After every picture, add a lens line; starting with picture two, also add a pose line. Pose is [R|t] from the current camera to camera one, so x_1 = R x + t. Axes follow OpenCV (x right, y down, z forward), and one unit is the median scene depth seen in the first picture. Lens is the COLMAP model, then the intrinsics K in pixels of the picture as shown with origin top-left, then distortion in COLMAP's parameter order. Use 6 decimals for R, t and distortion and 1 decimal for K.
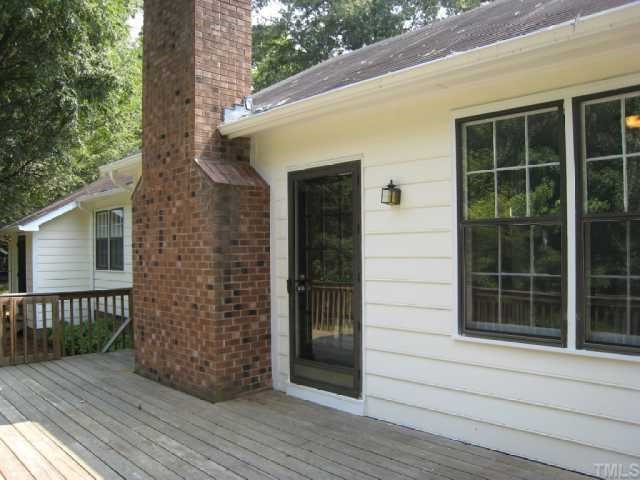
lens RADIAL K [[532.8, 0, 320.0], [0, 532.8, 240.0], [0, 0, 1]] dist [-0.157924, 0.096995]
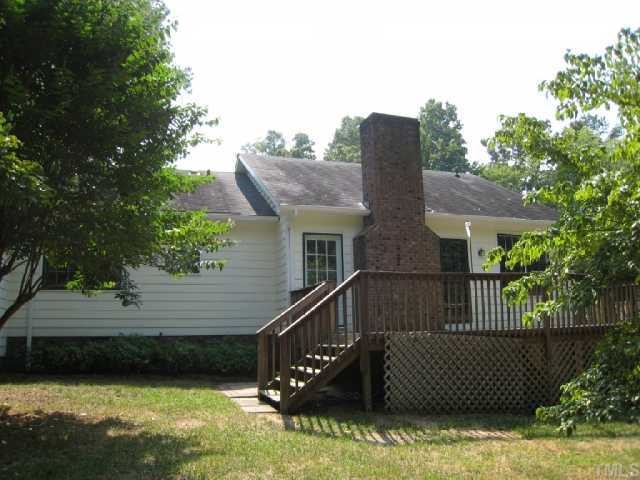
lens RADIAL K [[532.8, 0, 320.0], [0, 532.8, 240.0], [0, 0, 1]] dist [-0.157924, 0.096995]
pose [[0.403183, 0.160116, 0.901003, -2.867730], [0.004360, 0.984227, -0.176857, 0.360773], [-0.915109, 0.075234, 0.396125, 0.602678]]
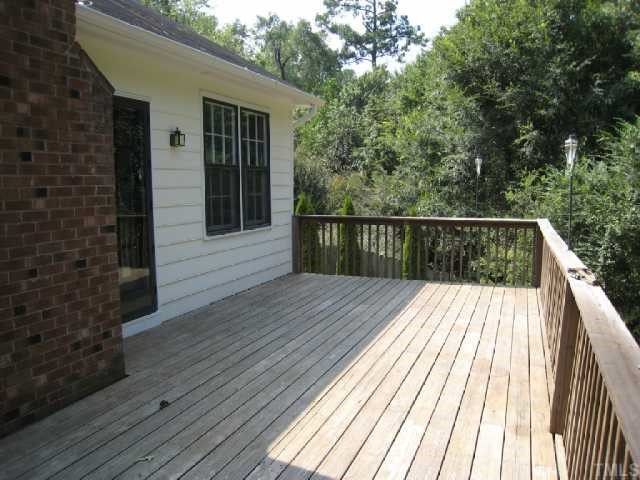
lens RADIAL K [[532.8, 0, 320.0], [0, 532.8, 240.0], [0, 0, 1]] dist [-0.157924, 0.096995]
pose [[-0.426829, -0.083015, 0.900514, -1.114000], [-0.005328, 0.995991, 0.089291, 0.041179], [-0.904317, 0.033314, -0.425560, 1.167527]]
